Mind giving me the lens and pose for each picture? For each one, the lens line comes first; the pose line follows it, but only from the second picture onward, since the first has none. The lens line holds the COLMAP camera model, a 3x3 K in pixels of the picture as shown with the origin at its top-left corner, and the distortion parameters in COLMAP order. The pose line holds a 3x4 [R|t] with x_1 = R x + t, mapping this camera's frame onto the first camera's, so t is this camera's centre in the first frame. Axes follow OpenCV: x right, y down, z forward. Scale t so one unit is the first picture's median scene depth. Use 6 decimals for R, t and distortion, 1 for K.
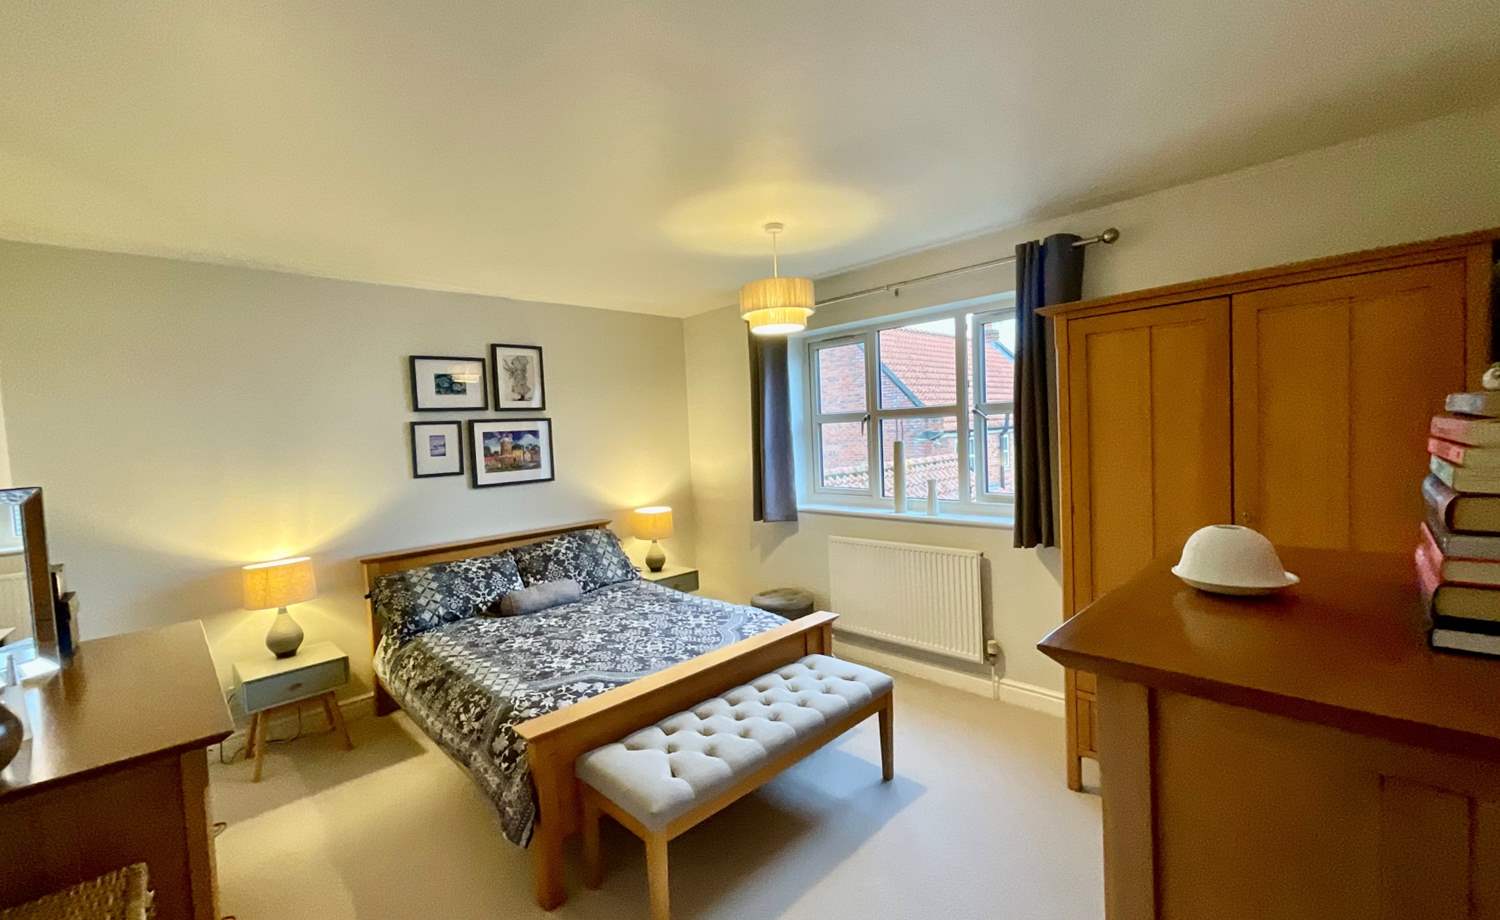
lens RADIAL K [[619.0, 0, 744.5], [0, 619.0, 461.3], [0, 0, 1]] dist [-0.001896, -0.000099]
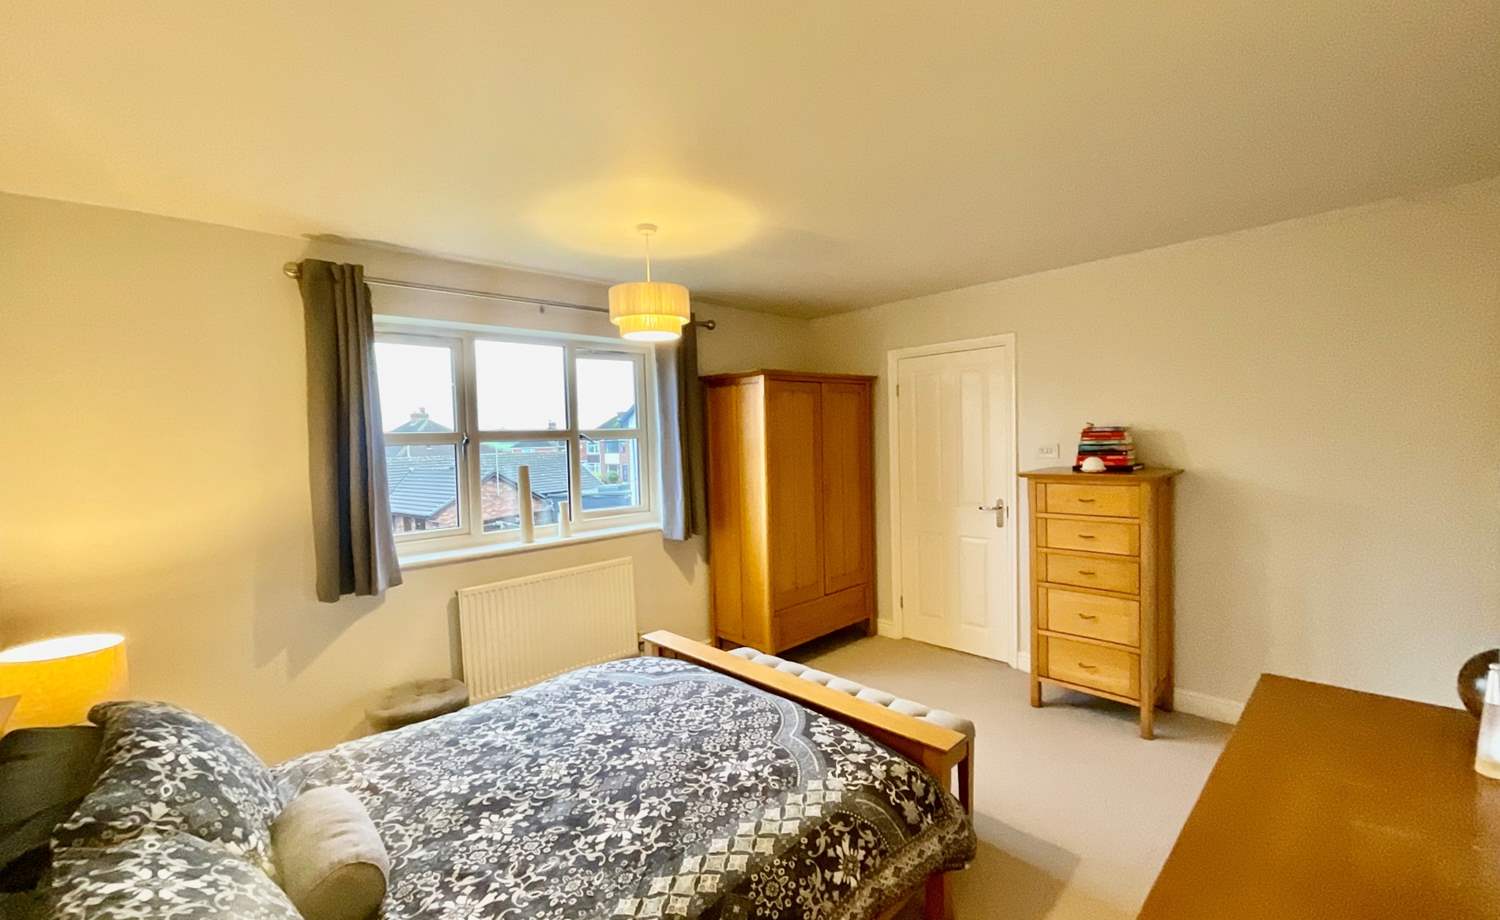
lens RADIAL K [[629.9, 0, 750.0], [0, 629.9, 460.0], [0, 0, 1]] dist [0.000148, -0.000014]
pose [[-0.004657, 0.010370, 0.999935, -0.714732], [0.077694, 0.996927, -0.009977, -0.004800], [-0.996966, 0.077643, -0.005449, 0.689871]]
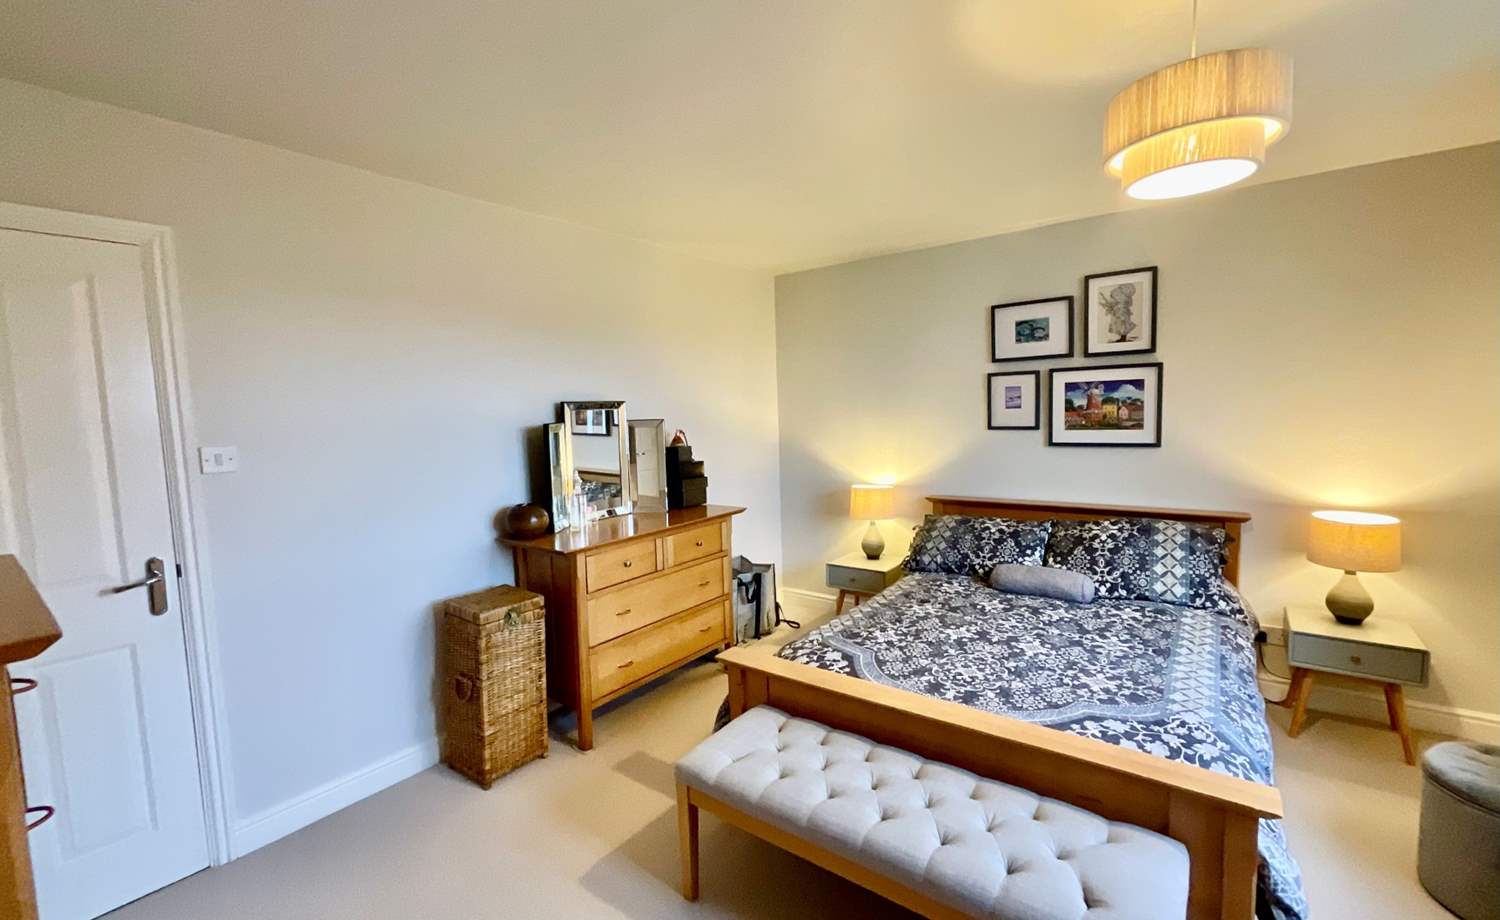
lens RADIAL K [[619.0, 0, 744.5], [0, 619.0, 461.3], [0, 0, 1]] dist [-0.001896, -0.000099]
pose [[0.154763, 0.127107, -0.979741, 0.404082], [-0.026158, 0.991869, 0.124549, -0.036838], [0.987605, 0.006352, 0.156829, 0.454745]]
